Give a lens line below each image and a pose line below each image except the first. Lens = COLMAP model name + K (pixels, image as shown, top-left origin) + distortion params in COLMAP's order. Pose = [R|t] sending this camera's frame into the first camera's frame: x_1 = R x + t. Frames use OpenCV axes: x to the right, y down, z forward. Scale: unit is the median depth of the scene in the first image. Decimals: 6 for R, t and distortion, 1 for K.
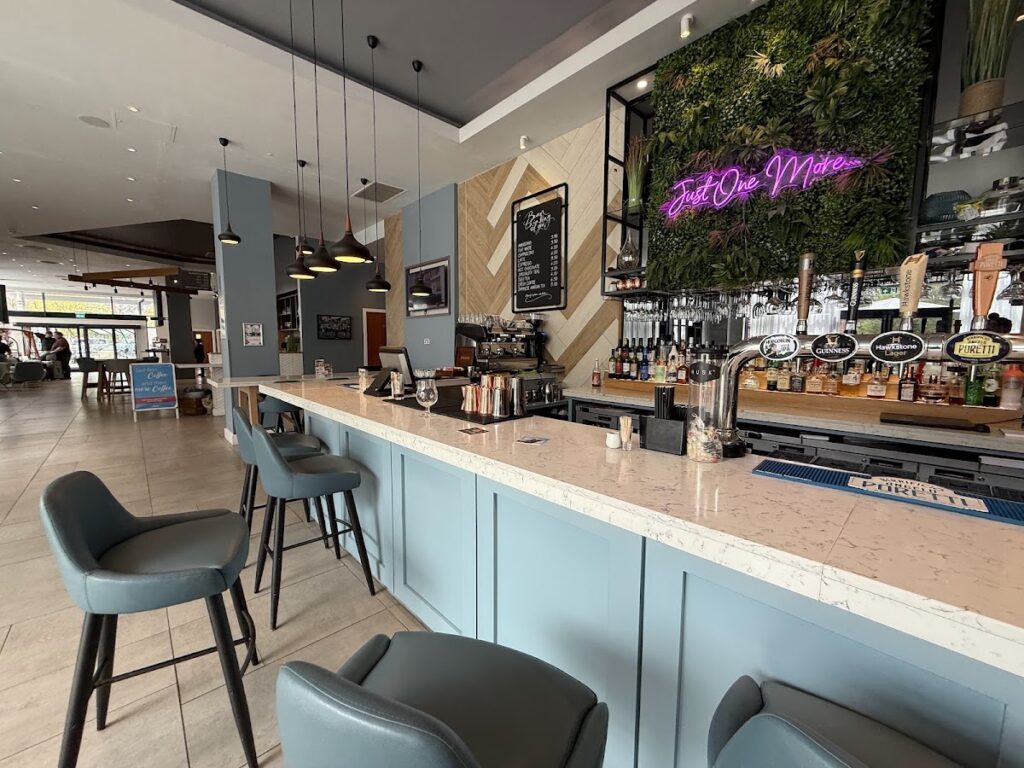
lens RADIAL K [[415.7, 0, 512.0], [0, 415.7, 384.0], [0, 0, 1]] dist [-0.001268, -0.000091]
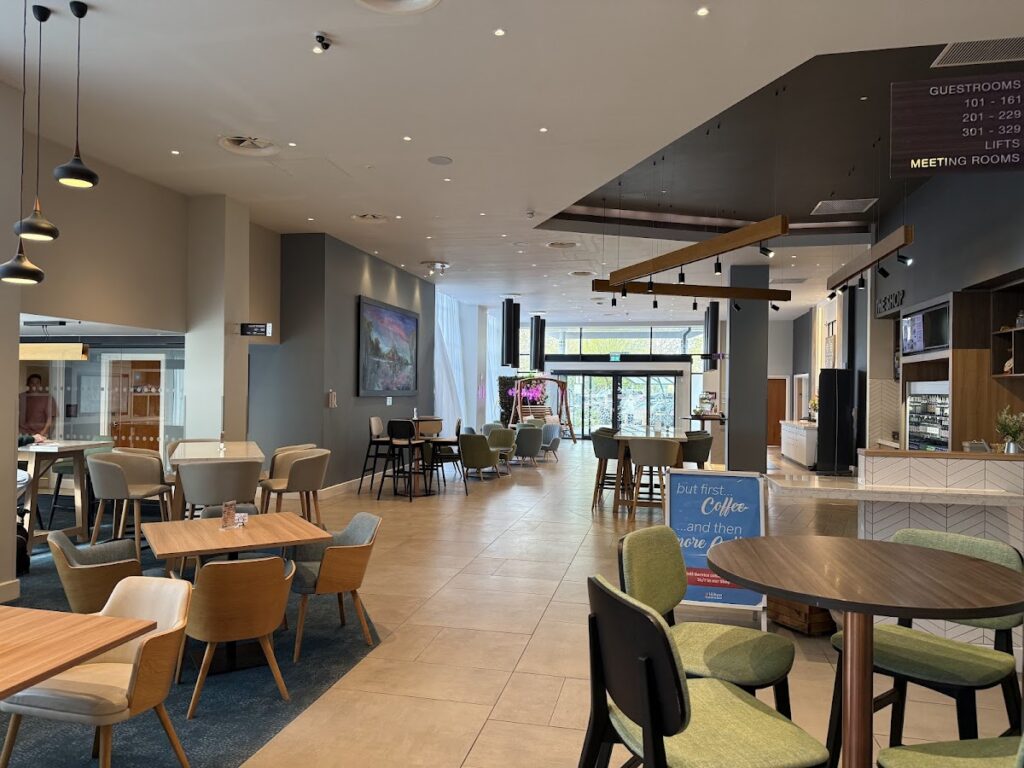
lens RADIAL K [[748.2, 0, 512.0], [0, 748.2, 384.0], [0, 0, 1]] dist [-0.002523, 0.001012]
pose [[0.584702, -0.006881, -0.811219, -0.212521], [-0.086552, 0.993728, -0.070813, -0.030650], [0.806618, 0.111617, 0.580439, 0.229557]]
